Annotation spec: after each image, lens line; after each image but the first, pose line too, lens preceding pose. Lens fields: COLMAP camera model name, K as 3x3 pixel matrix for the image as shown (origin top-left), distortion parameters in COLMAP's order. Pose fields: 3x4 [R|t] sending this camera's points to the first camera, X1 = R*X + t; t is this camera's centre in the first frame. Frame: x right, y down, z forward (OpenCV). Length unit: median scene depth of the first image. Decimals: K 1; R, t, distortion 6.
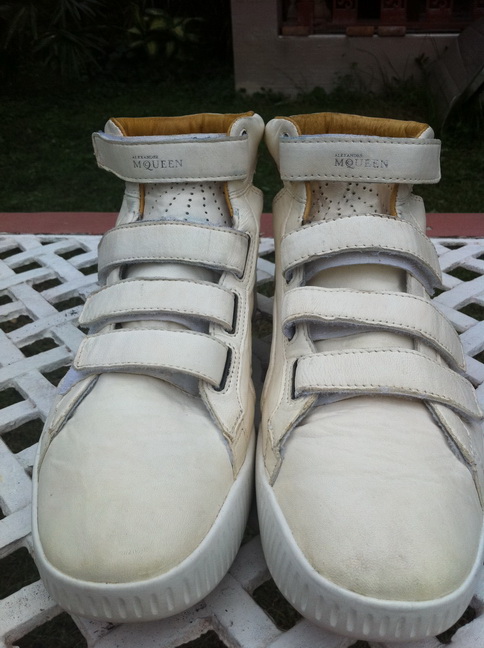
lens RADIAL K [[662.2, 0, 261.4], [0, 662.2, 322.6], [0, 0, 1]] dist [-0.077617, 0.000000]
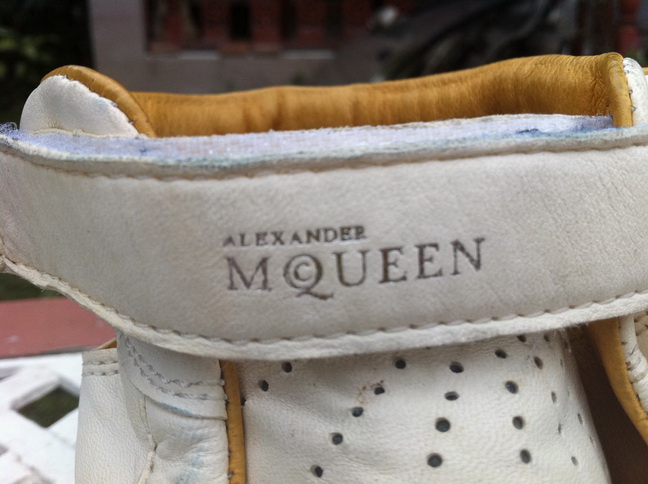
lens RADIAL K [[662.2, 0, 325.2], [0, 662.2, 238.7], [0, 0, 1]] dist [-0.077617, 0.000000]
pose [[0.952028, -0.071434, 0.297557, -0.206153], [0.117005, 0.983461, -0.138256, -0.202994], [-0.282760, 0.166439, 0.944640, 0.741059]]
